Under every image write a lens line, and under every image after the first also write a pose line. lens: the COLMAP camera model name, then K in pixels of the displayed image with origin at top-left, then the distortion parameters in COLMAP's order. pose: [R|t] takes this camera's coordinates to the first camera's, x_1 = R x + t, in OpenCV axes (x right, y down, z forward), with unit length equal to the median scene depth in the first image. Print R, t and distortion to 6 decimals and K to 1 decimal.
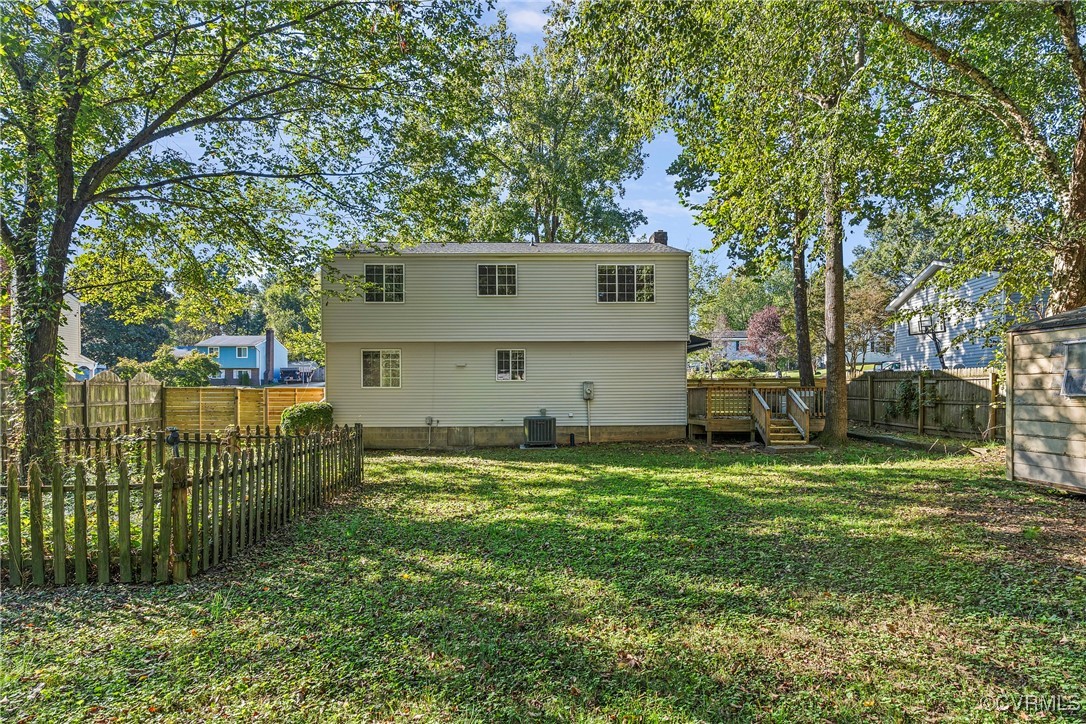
lens RADIAL K [[584.2, 0, 539.1], [0, 584.2, 397.3], [0, 0, 1]] dist [-0.001206, 0.000157]
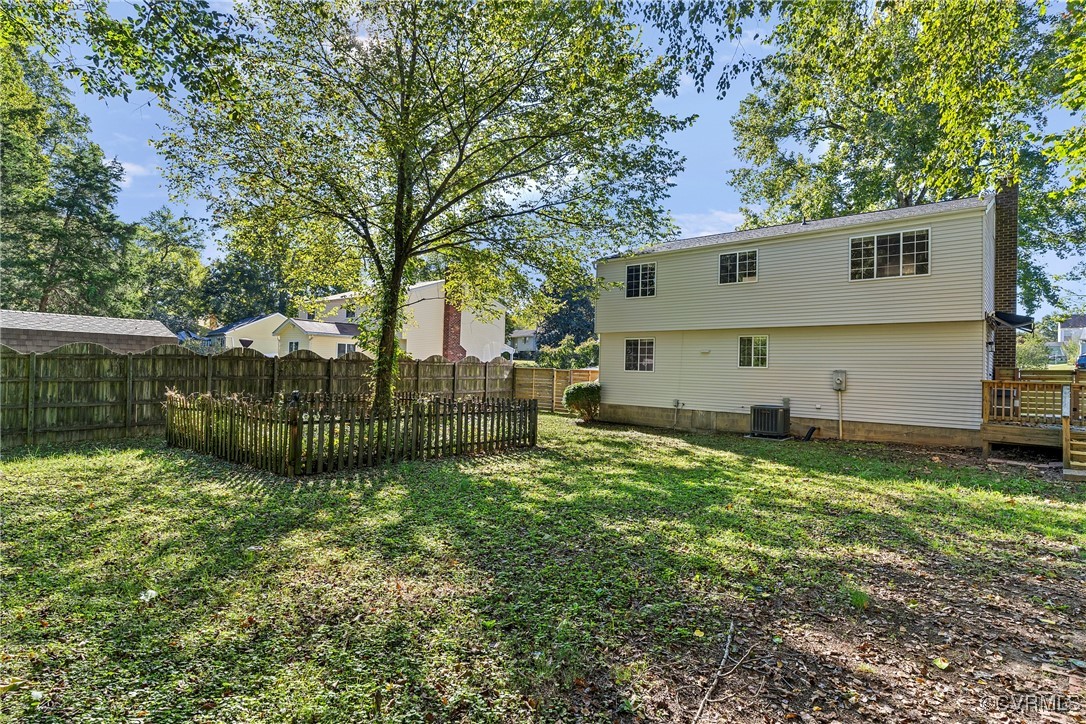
lens RADIAL K [[553.6, 0, 543.0], [0, 553.6, 362.0], [0, 0, 1]] dist [0.000460, 0.000358]
pose [[0.731312, 0.012576, -0.681928, 0.366383], [-0.032730, 0.999325, -0.016672, -0.011938], [0.681258, 0.034512, 0.731230, 0.085072]]
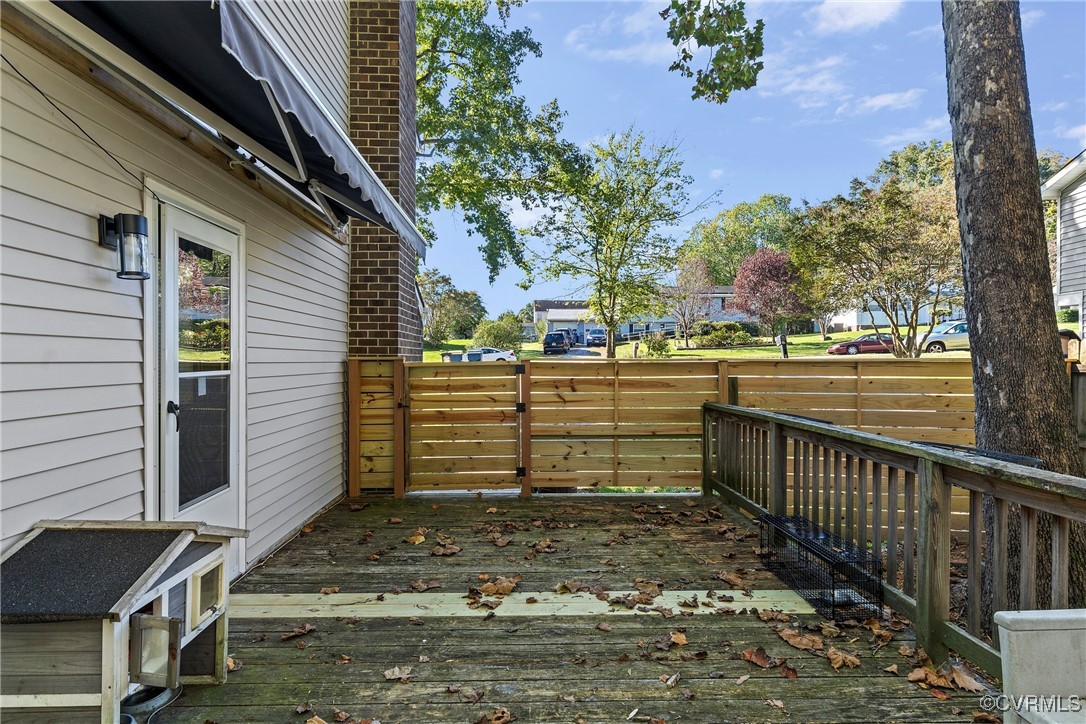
lens RADIAL K [[566.1, 0, 543.0], [0, 566.1, 362.0], [0, 0, 1]] dist [-0.001263, -0.000040]
pose [[0.999951, 0.002447, 0.009620, 0.394310], [-0.002465, 0.999995, 0.001841, -0.043815], [-0.009616, -0.001864, 0.999952, 1.045841]]
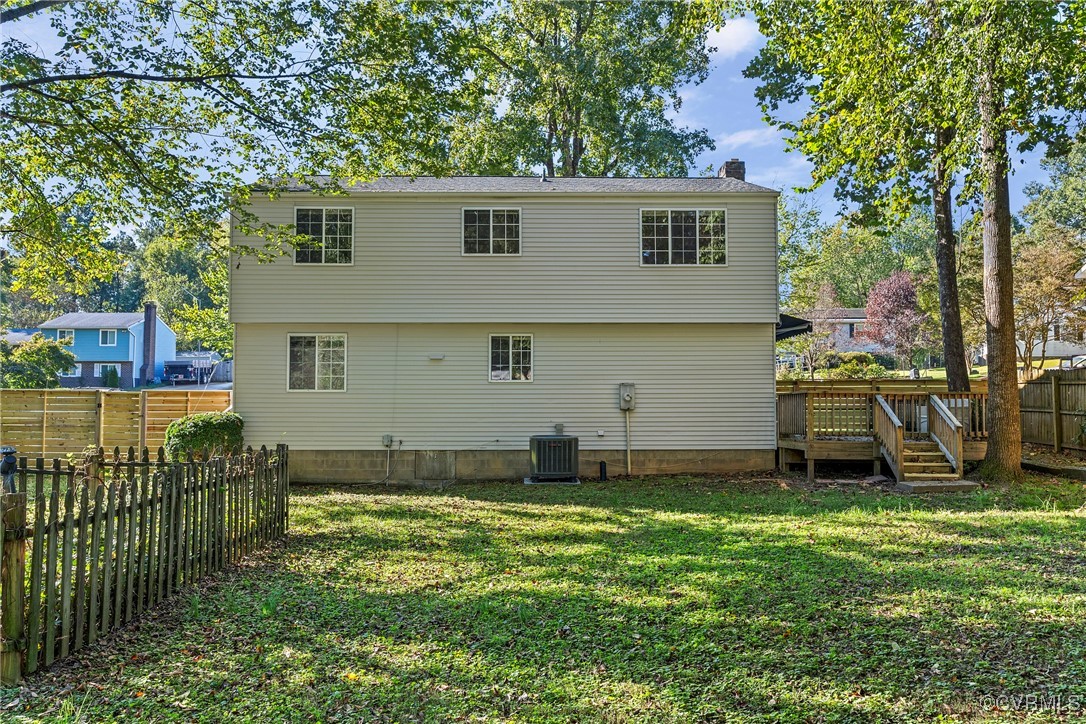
lens RADIAL K [[878.2, 0, 543.0], [0, 878.2, 362.0], [0, 0, 1]] dist [0.010466, -0.005502]
pose [[0.999936, 0.004276, -0.010494, -0.001426], [-0.004807, 0.998683, -0.051072, 0.000688], [0.010262, 0.051119, 0.998640, -0.002453]]
